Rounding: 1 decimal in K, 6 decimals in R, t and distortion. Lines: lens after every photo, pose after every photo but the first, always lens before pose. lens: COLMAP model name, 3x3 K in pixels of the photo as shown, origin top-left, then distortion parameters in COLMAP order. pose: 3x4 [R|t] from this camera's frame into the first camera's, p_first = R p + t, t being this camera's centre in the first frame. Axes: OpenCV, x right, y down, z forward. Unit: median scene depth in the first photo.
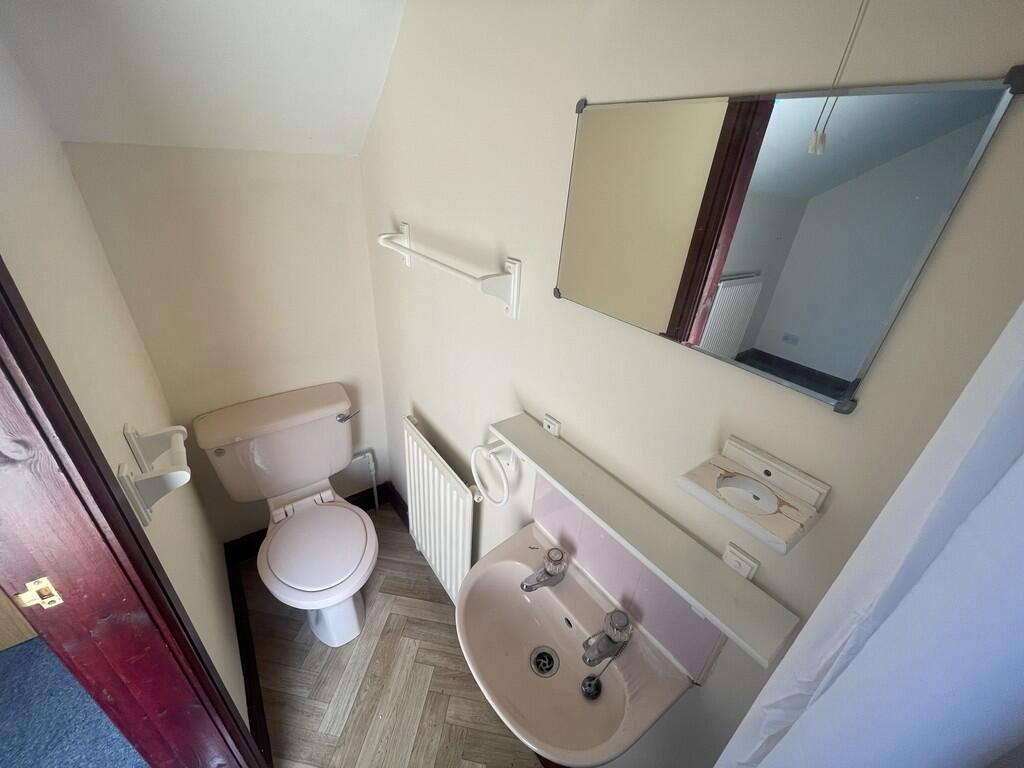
lens RADIAL K [[417.6, 0, 510.2], [0, 417.6, 389.1], [0, 0, 1]] dist [0.004023, 0.000307]
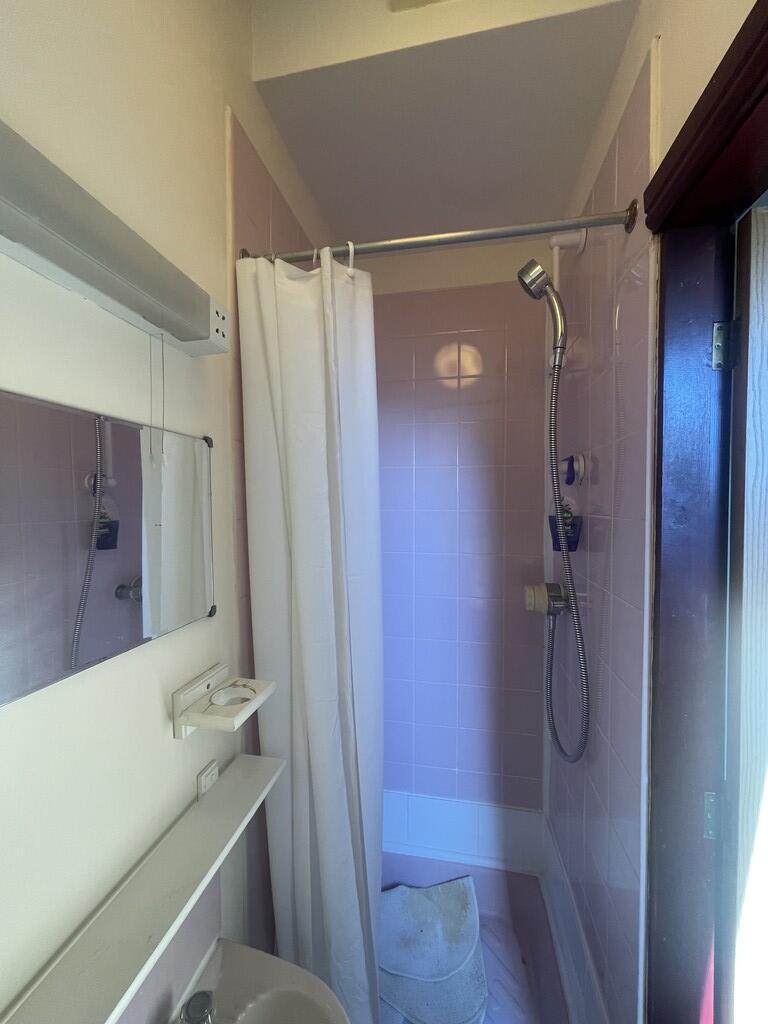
lens RADIAL K [[417.6, 0, 383.1], [0, 417.6, 514.4], [0, 0, 1]] dist [0.004023, 0.000307]
pose [[-0.679338, -0.088941, 0.728416, -0.617407], [0.321567, 0.856167, 0.404441, -0.578484], [-0.659617, 0.508987, -0.553026, 1.052304]]
